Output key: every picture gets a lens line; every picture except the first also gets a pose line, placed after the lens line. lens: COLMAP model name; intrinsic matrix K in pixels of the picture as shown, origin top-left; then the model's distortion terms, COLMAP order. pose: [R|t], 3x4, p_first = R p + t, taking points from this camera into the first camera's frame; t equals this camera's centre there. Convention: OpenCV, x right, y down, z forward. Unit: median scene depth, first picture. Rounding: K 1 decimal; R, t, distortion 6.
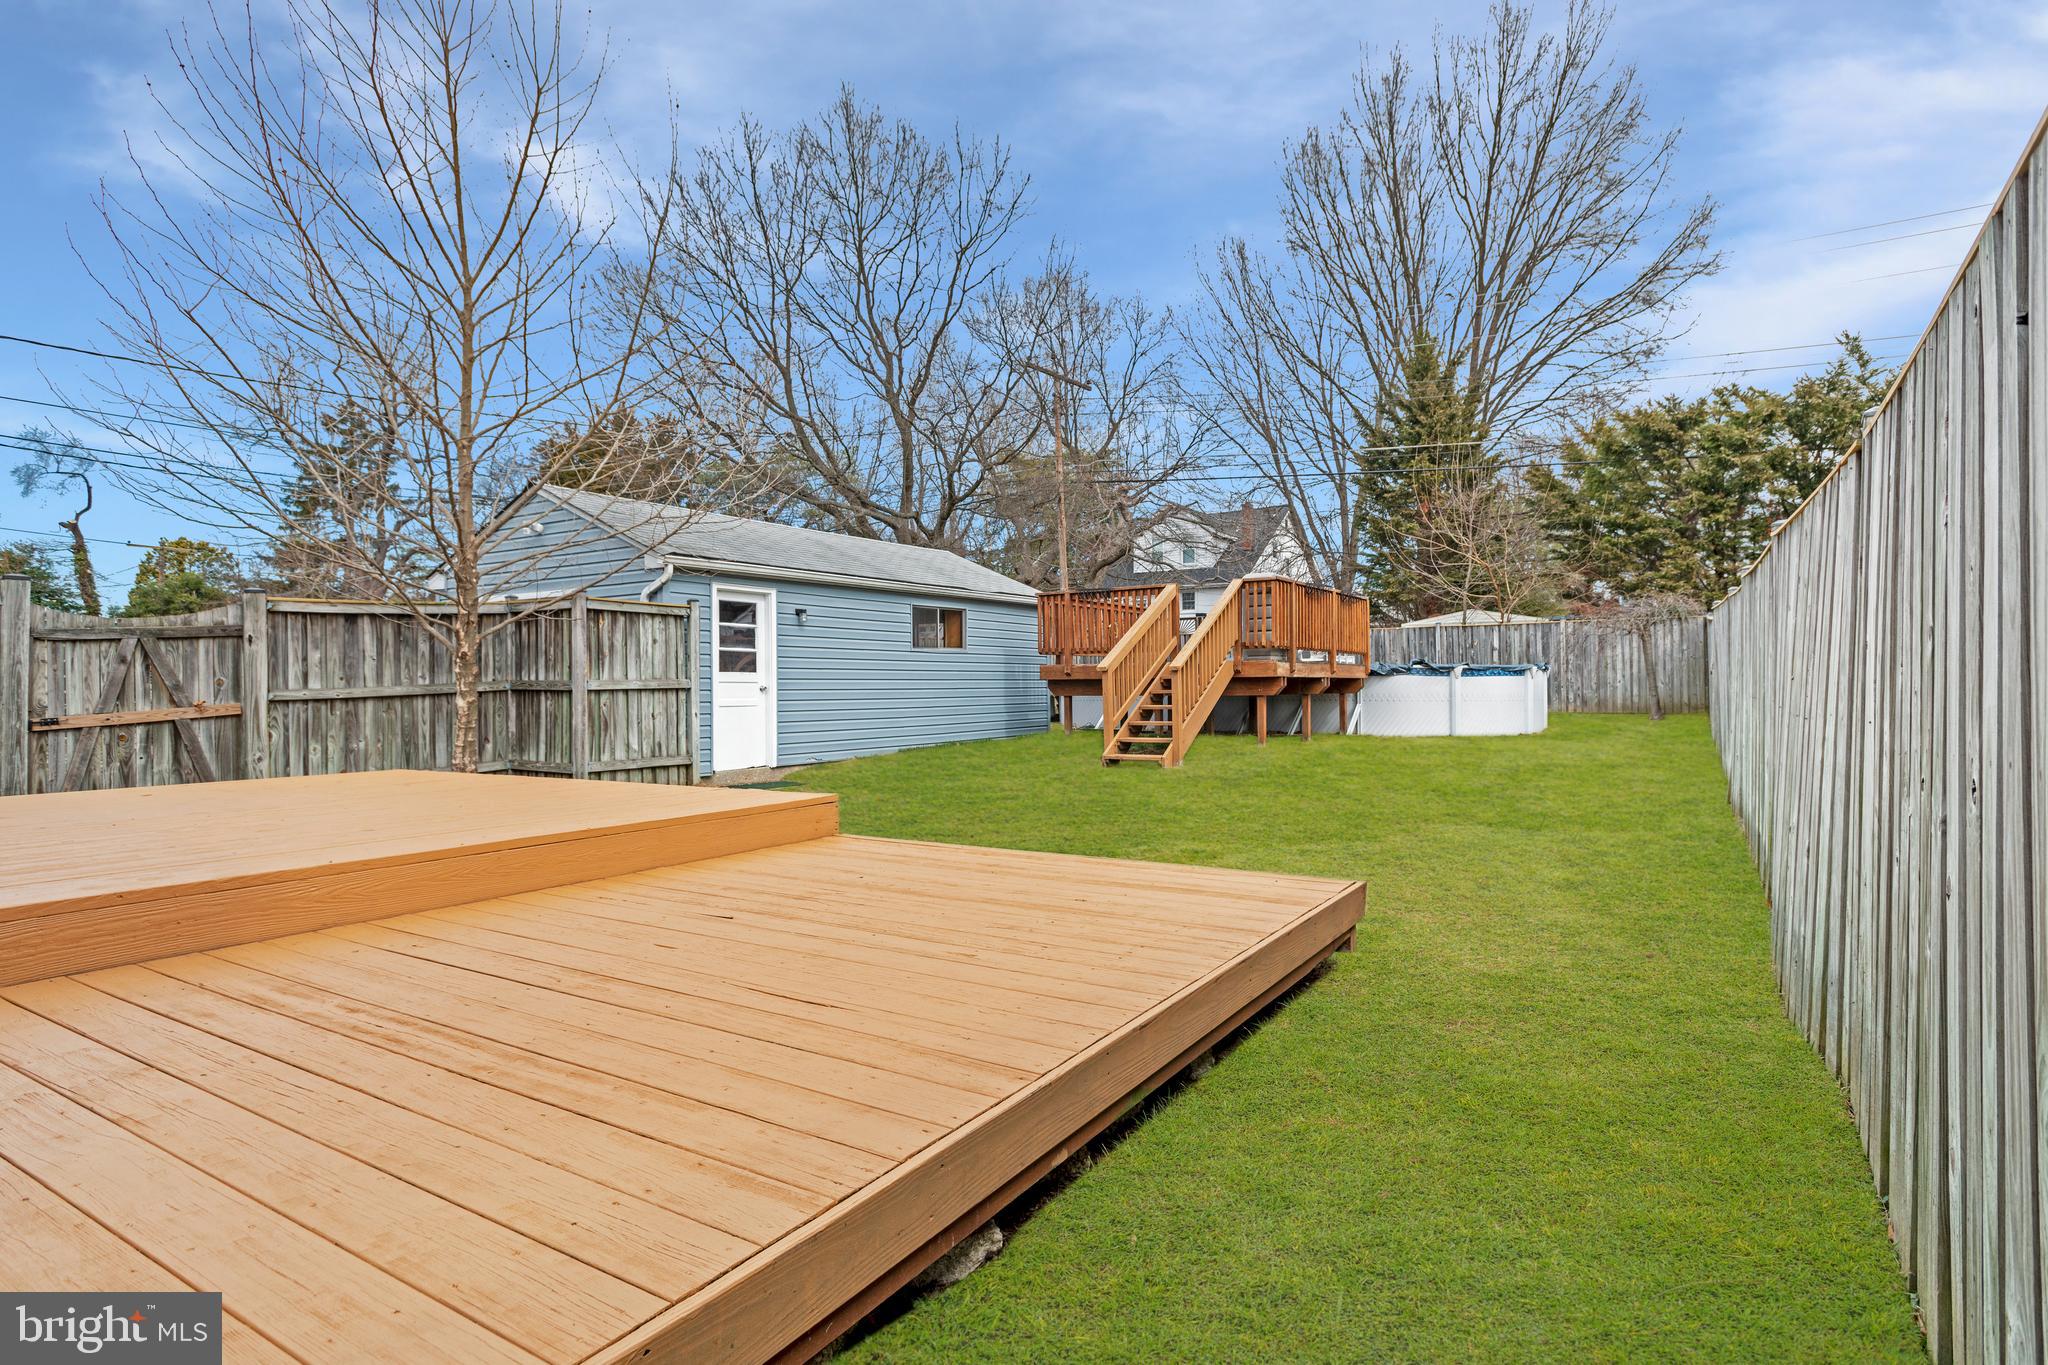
lens RADIAL K [[1050.7, 0, 1024.0], [0, 1050.7, 682.5], [0, 0, 1]] dist [0.010387, 0.000558]
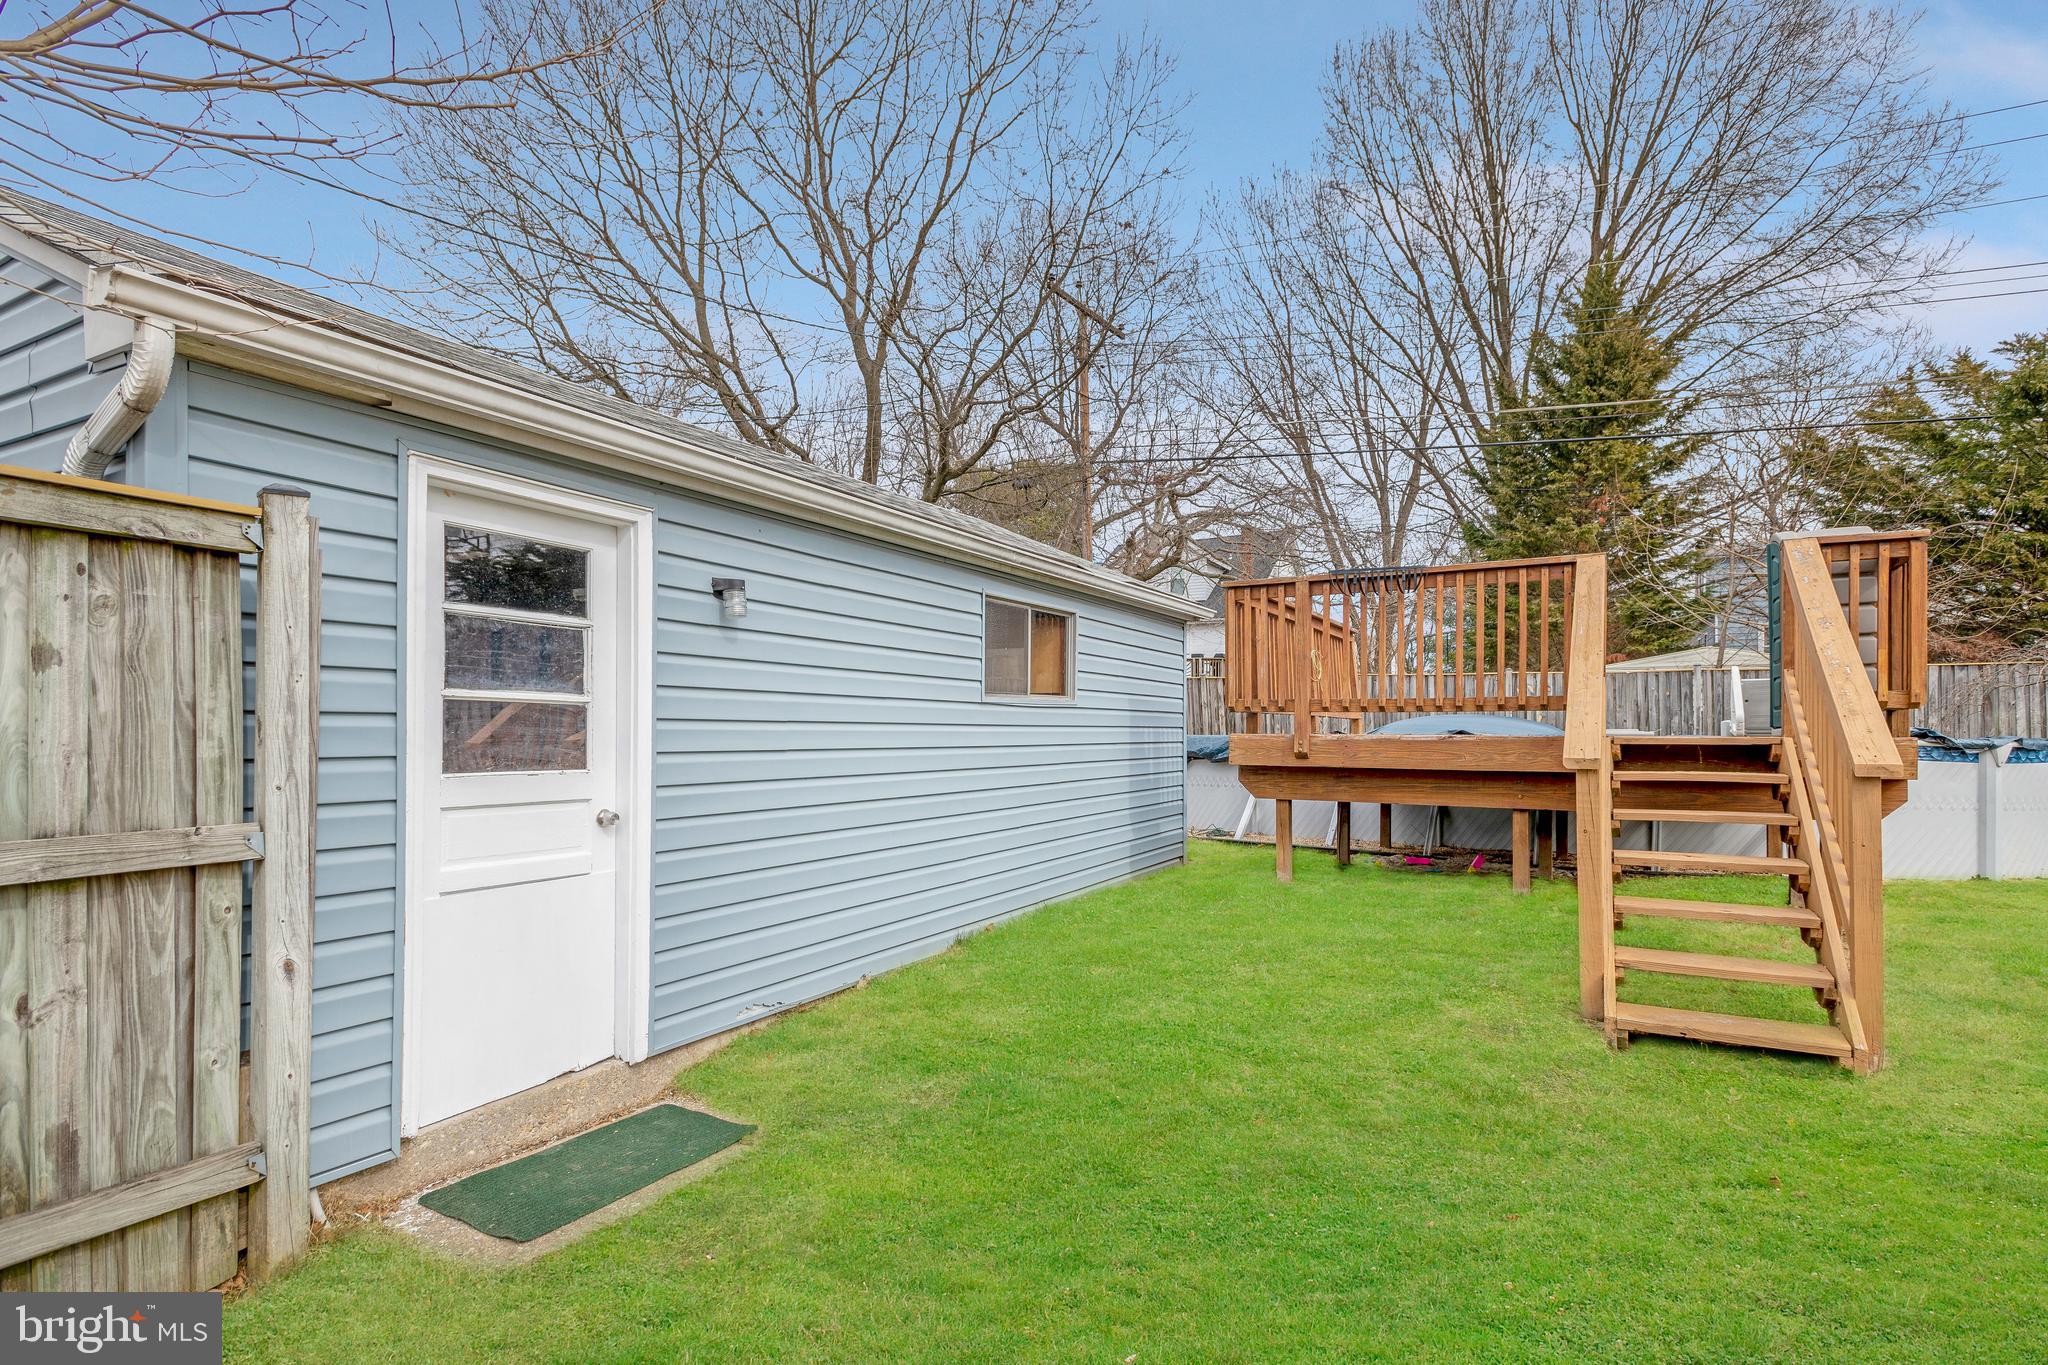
lens RADIAL K [[978.7, 0, 984.6], [0, 978.7, 729.9], [0, 0, 1]] dist [0.008425, 0.000209]
pose [[0.997962, 0.011398, 0.062782, -0.122019], [-0.011829, 0.999909, 0.006508, -0.019689], [-0.062702, -0.007238, 0.998006, 0.555812]]
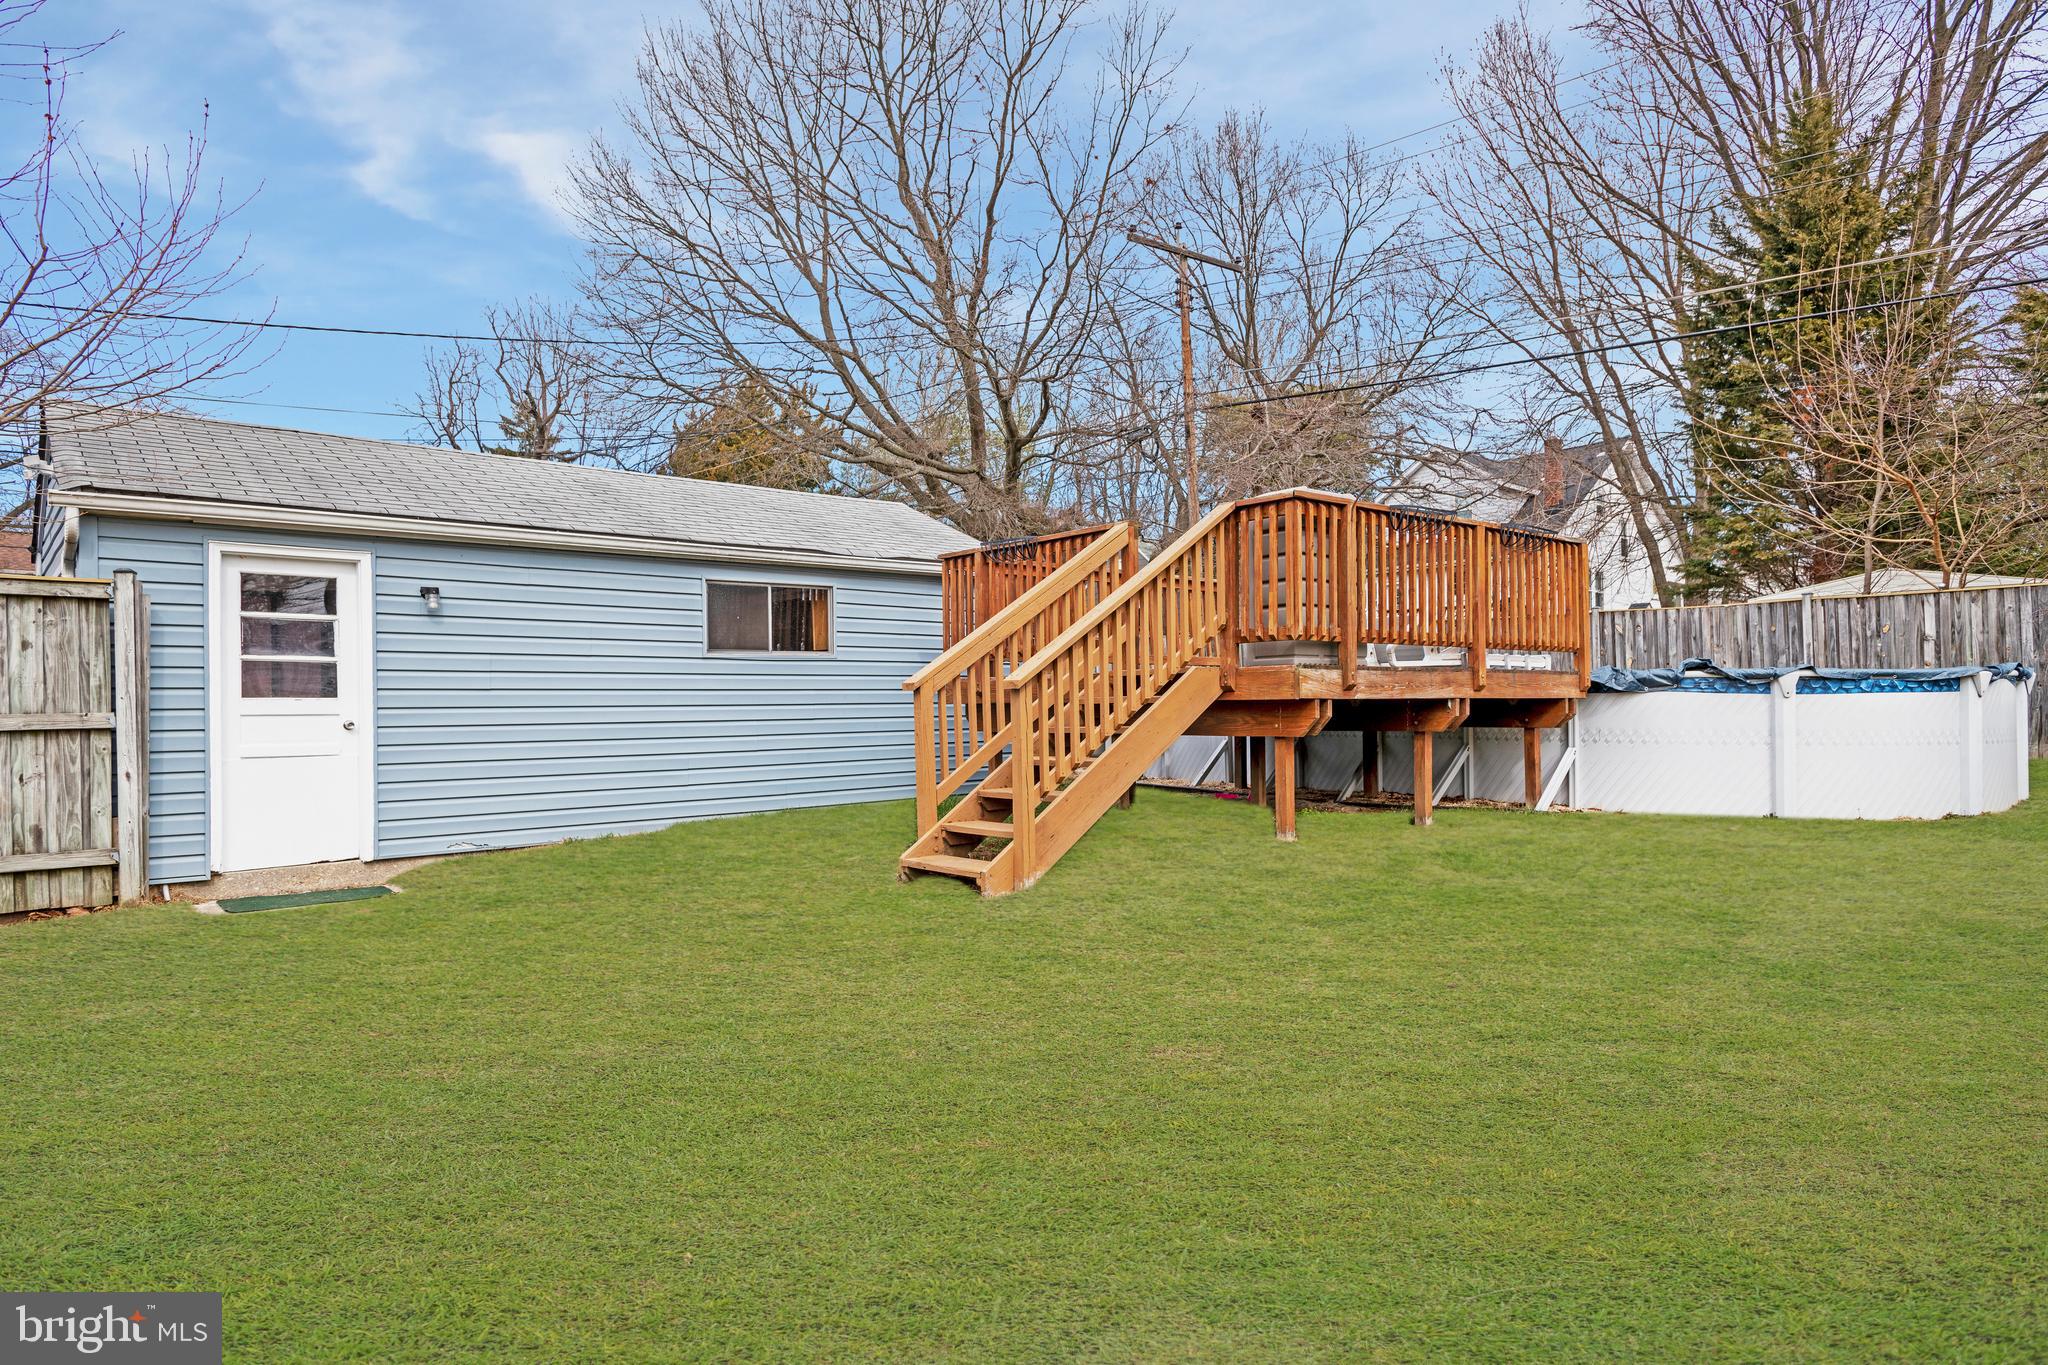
lens RADIAL K [[1159.6, 0, 1011.6], [0, 1159.6, 712.0], [0, 0, 1]] dist [0.011175, -0.000322]
pose [[0.956611, -0.001447, -0.291365, 0.232074], [0.005573, 0.999896, 0.013333, -0.006440], [0.291315, -0.014379, 0.956519, 0.393885]]
